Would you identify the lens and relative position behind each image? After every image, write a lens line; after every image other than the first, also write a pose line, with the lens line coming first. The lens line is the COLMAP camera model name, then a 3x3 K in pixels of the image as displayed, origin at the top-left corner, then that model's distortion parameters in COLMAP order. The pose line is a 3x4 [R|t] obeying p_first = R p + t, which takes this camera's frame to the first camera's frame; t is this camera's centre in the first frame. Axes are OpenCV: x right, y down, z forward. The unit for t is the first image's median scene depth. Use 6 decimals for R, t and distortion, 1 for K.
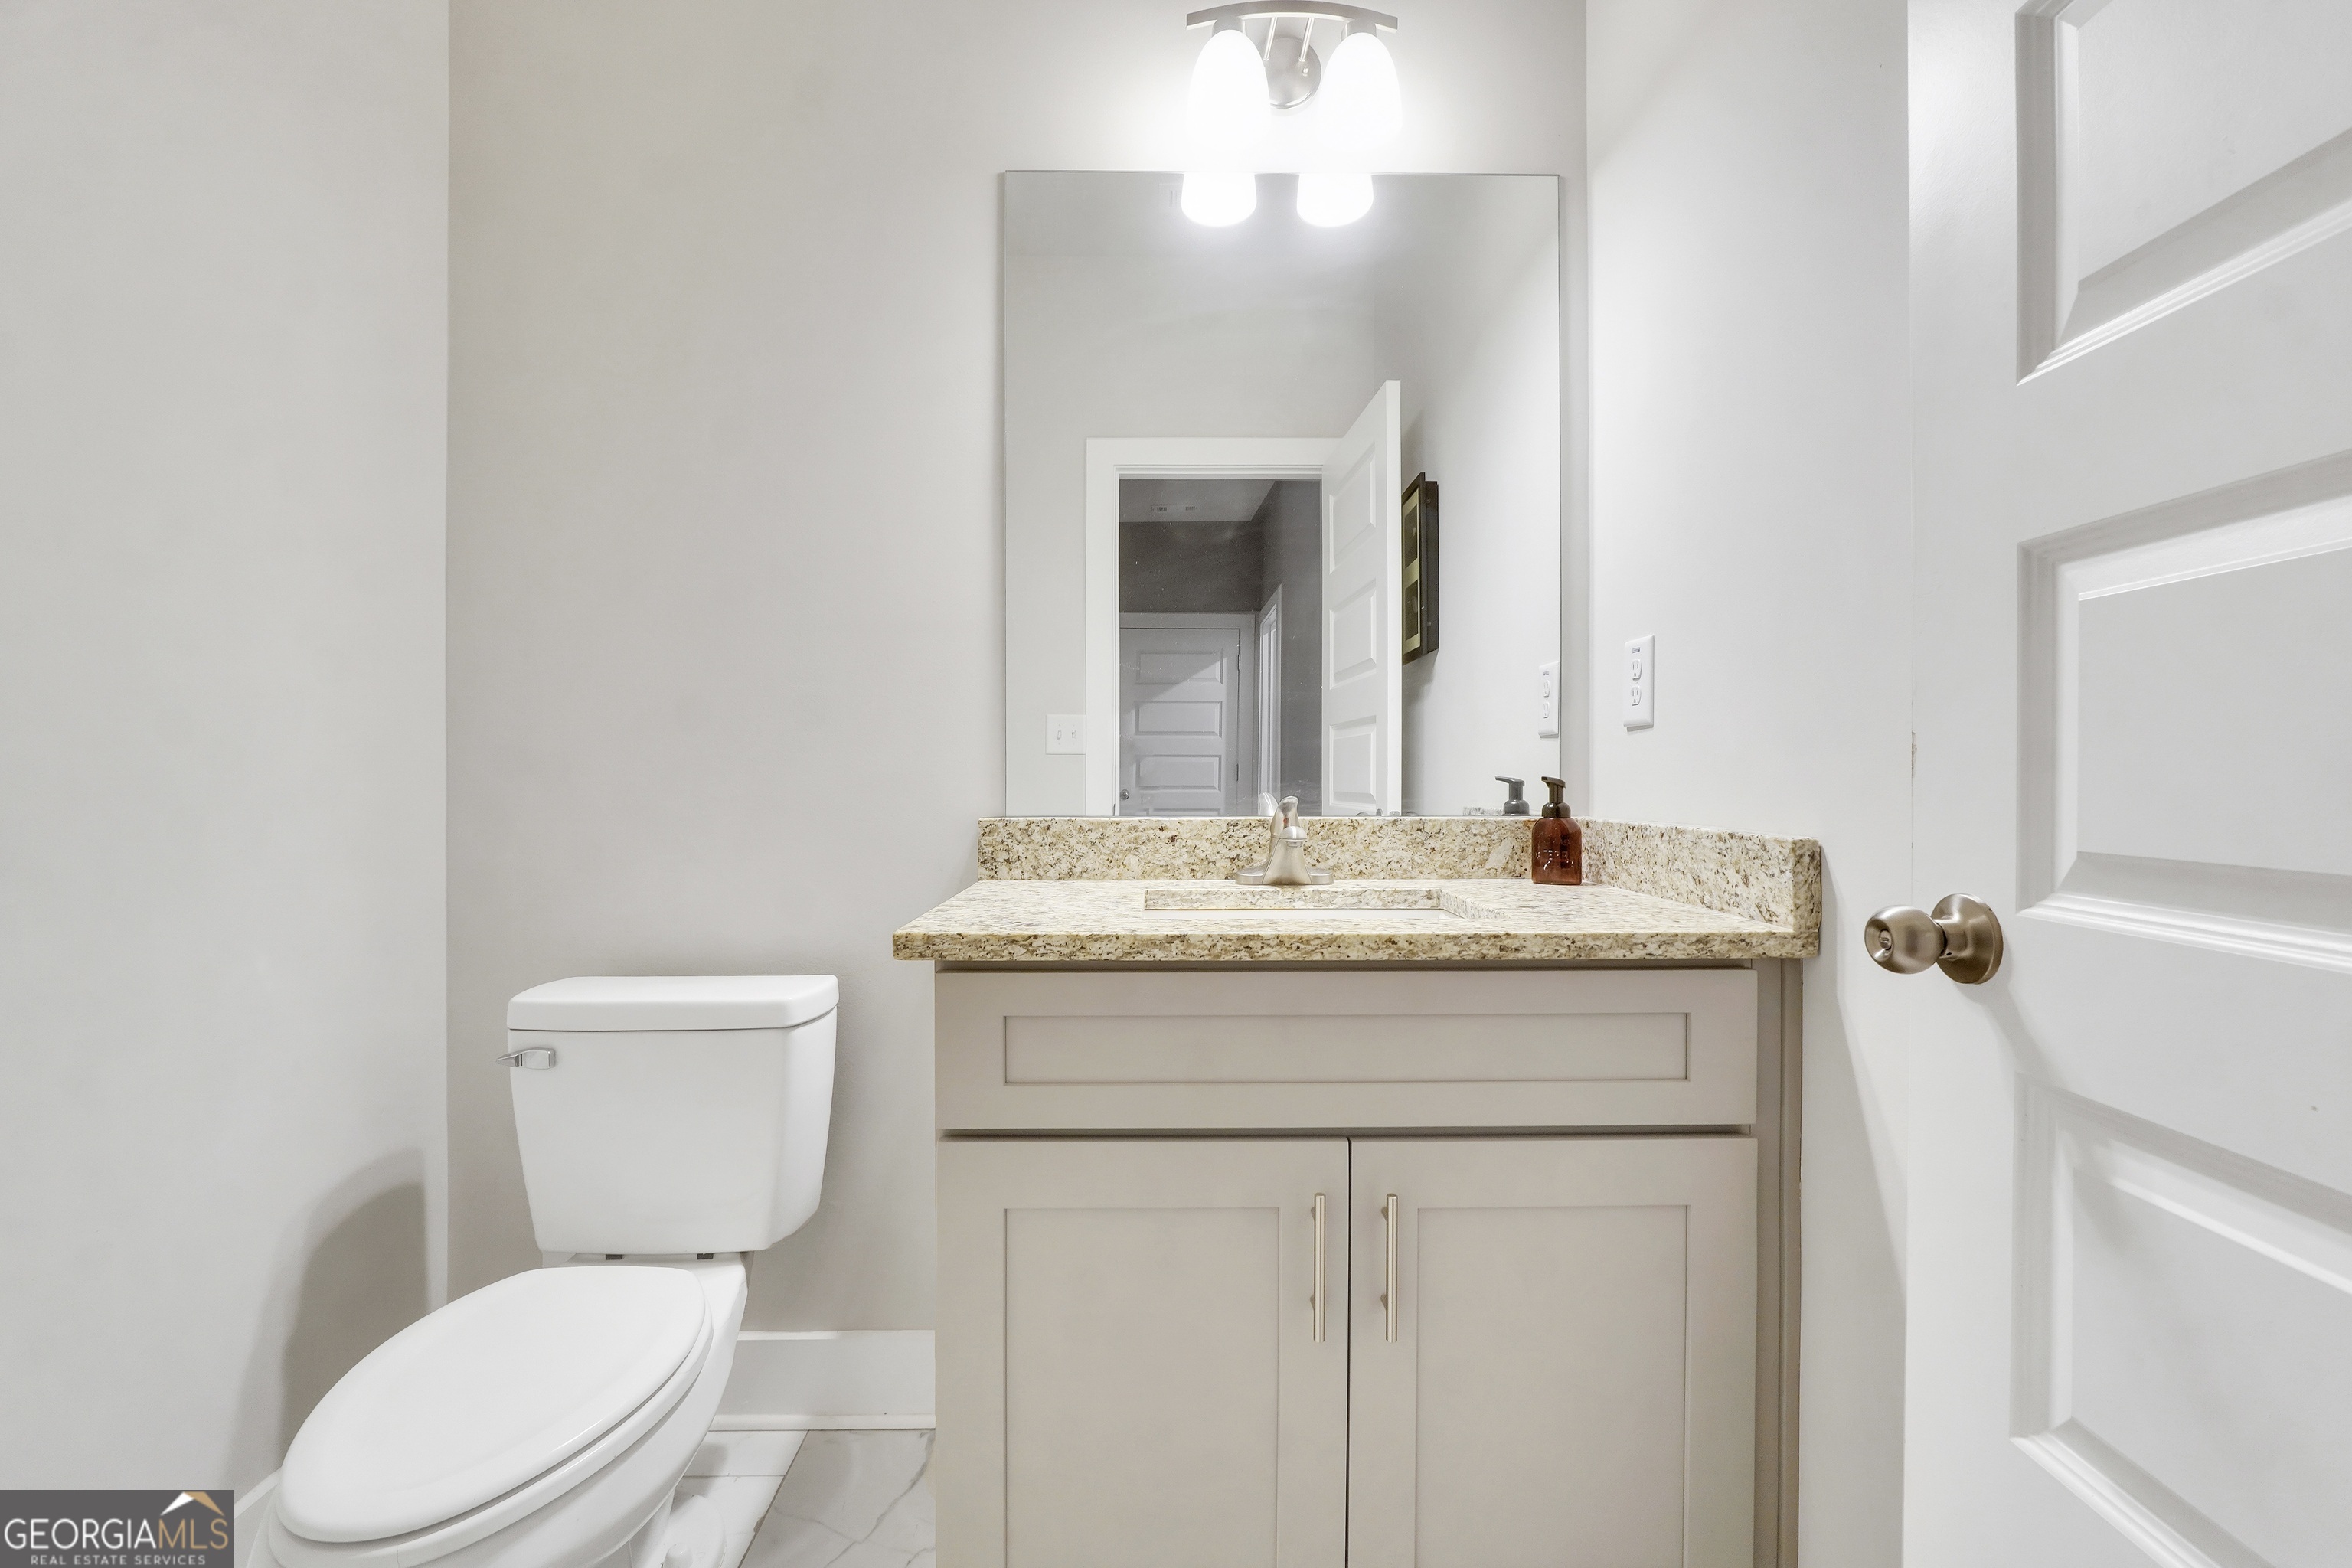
lens RADIAL K [[1011.7, 0, 1136.4], [0, 1011.7, 788.2], [0, 0, 1]] dist [-0.015265, 0.007484]
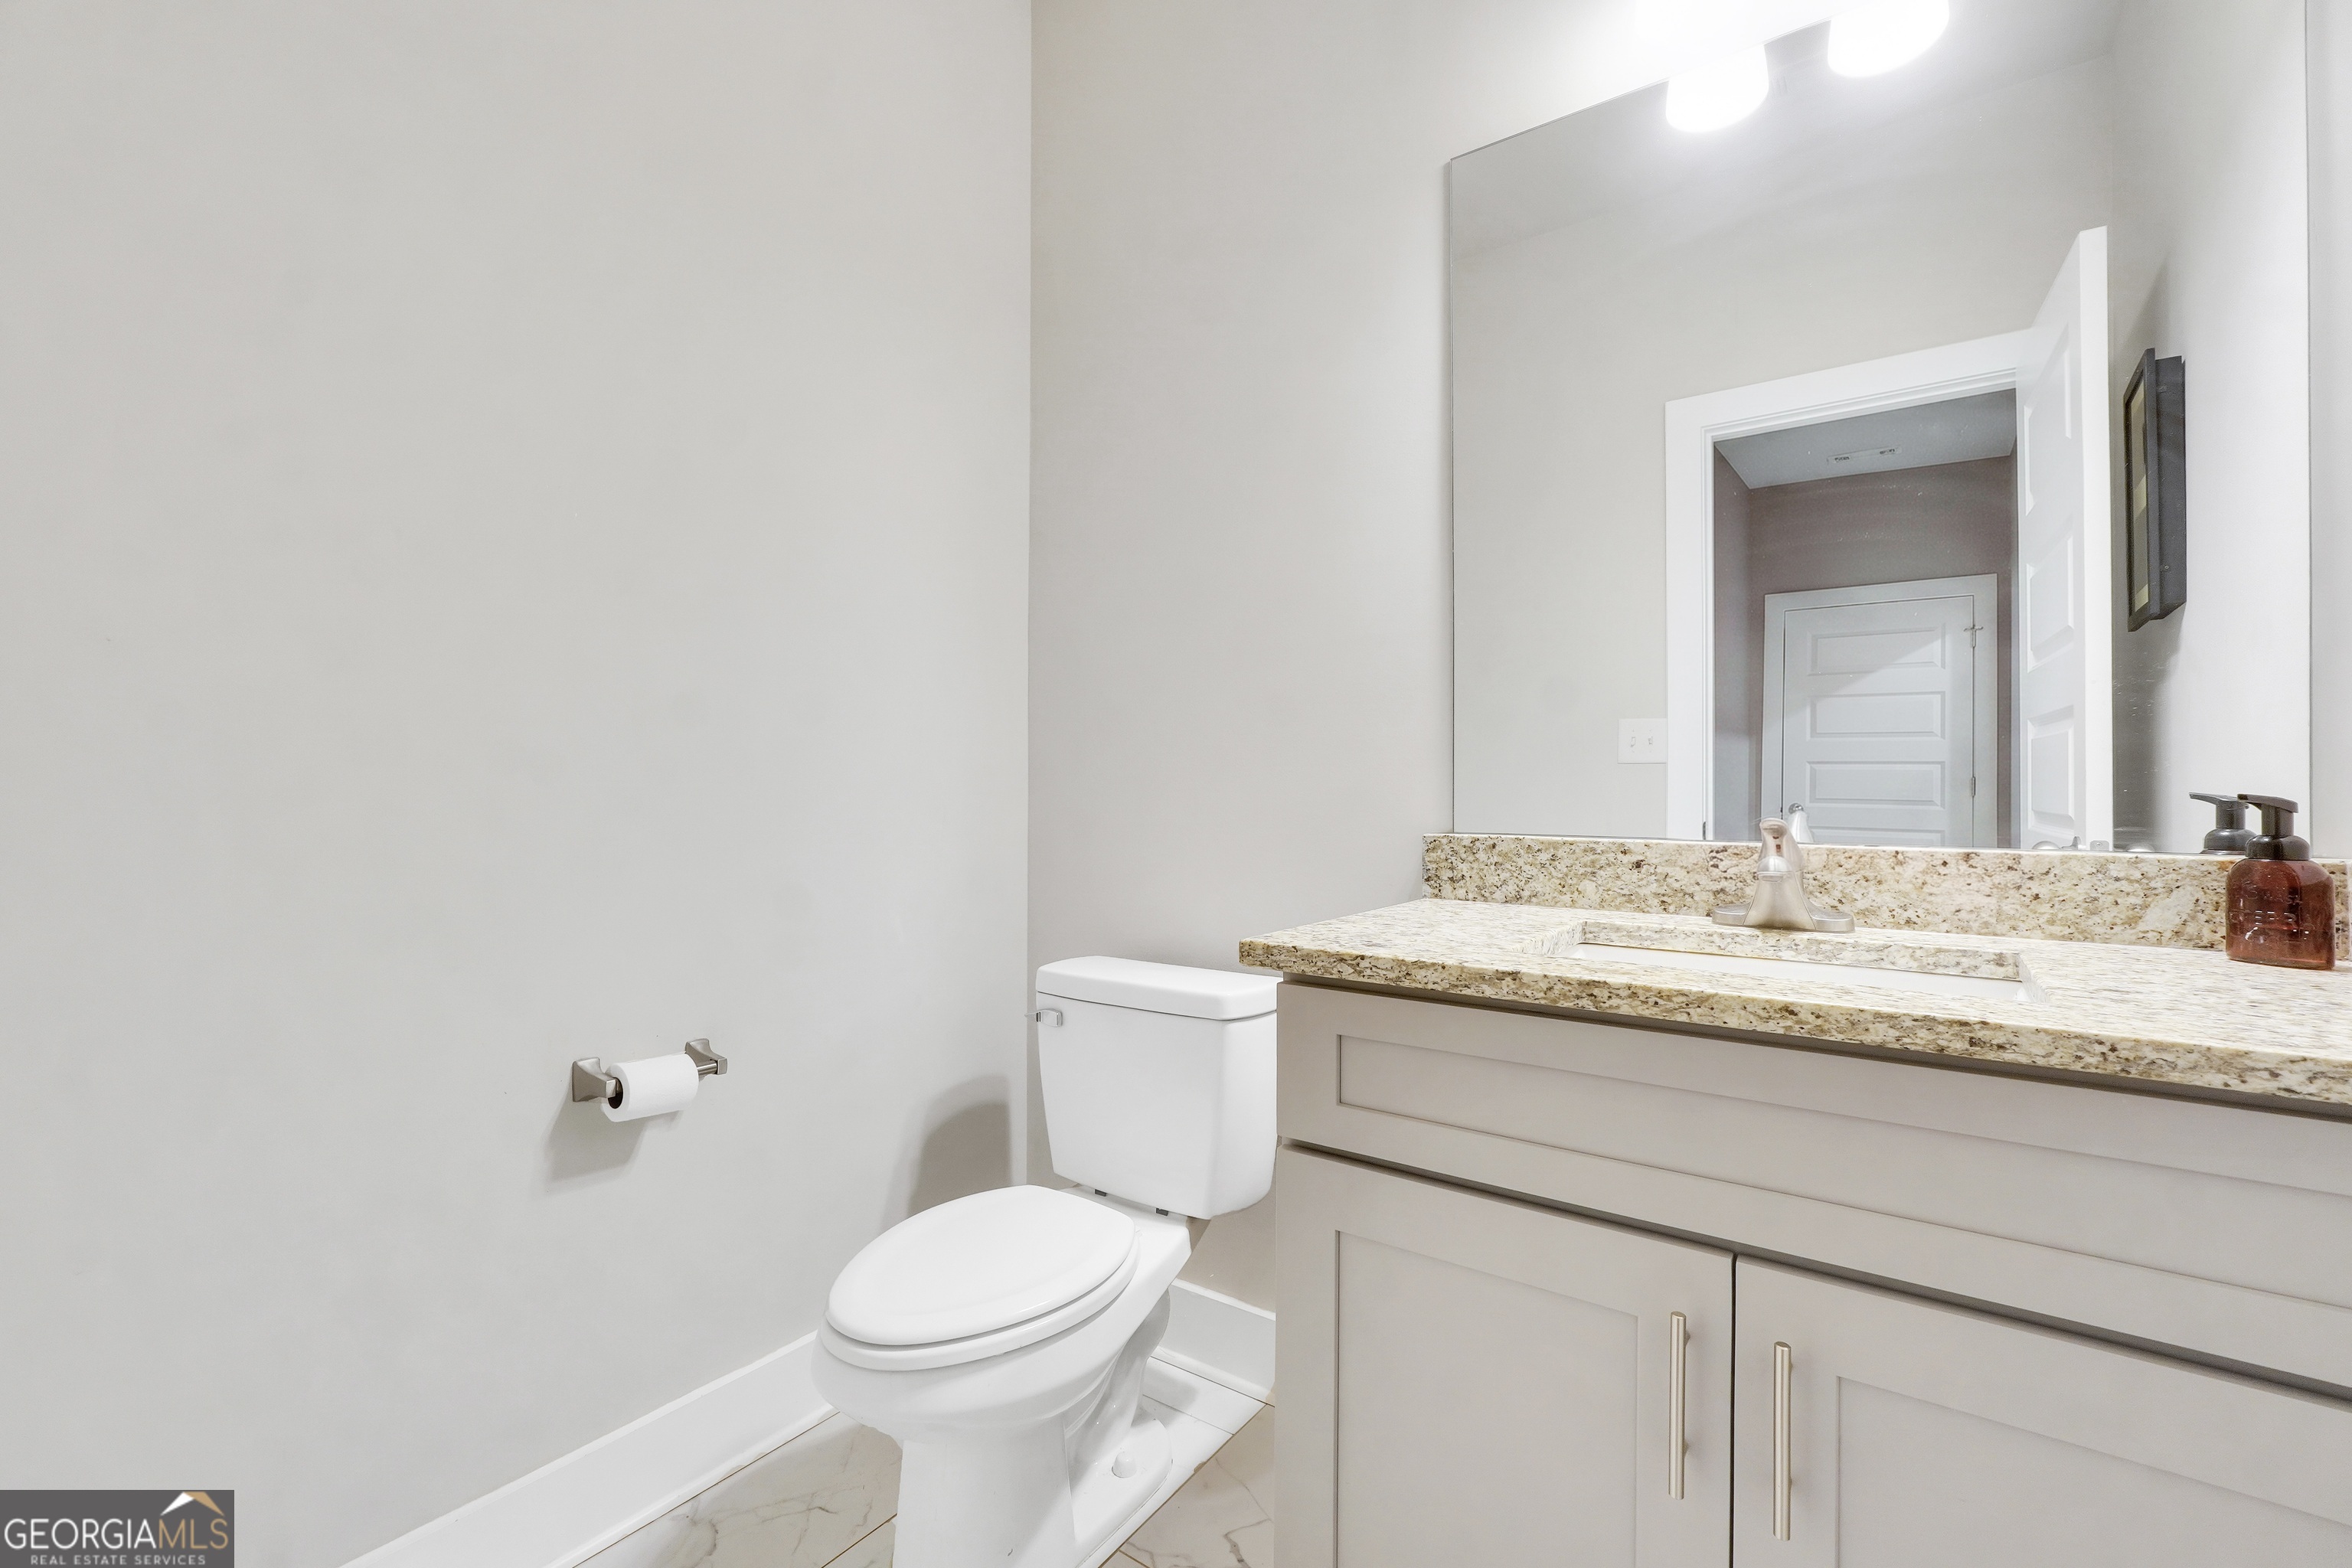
lens RADIAL K [[1011.7, 0, 1136.4], [0, 1011.7, 788.2], [0, 0, 1]] dist [-0.015265, 0.007484]
pose [[0.795311, 0.001787, -0.606199, 0.229919], [-0.007718, 0.999944, -0.007179, -0.005136], [0.606152, 0.010388, 0.795281, 0.067955]]
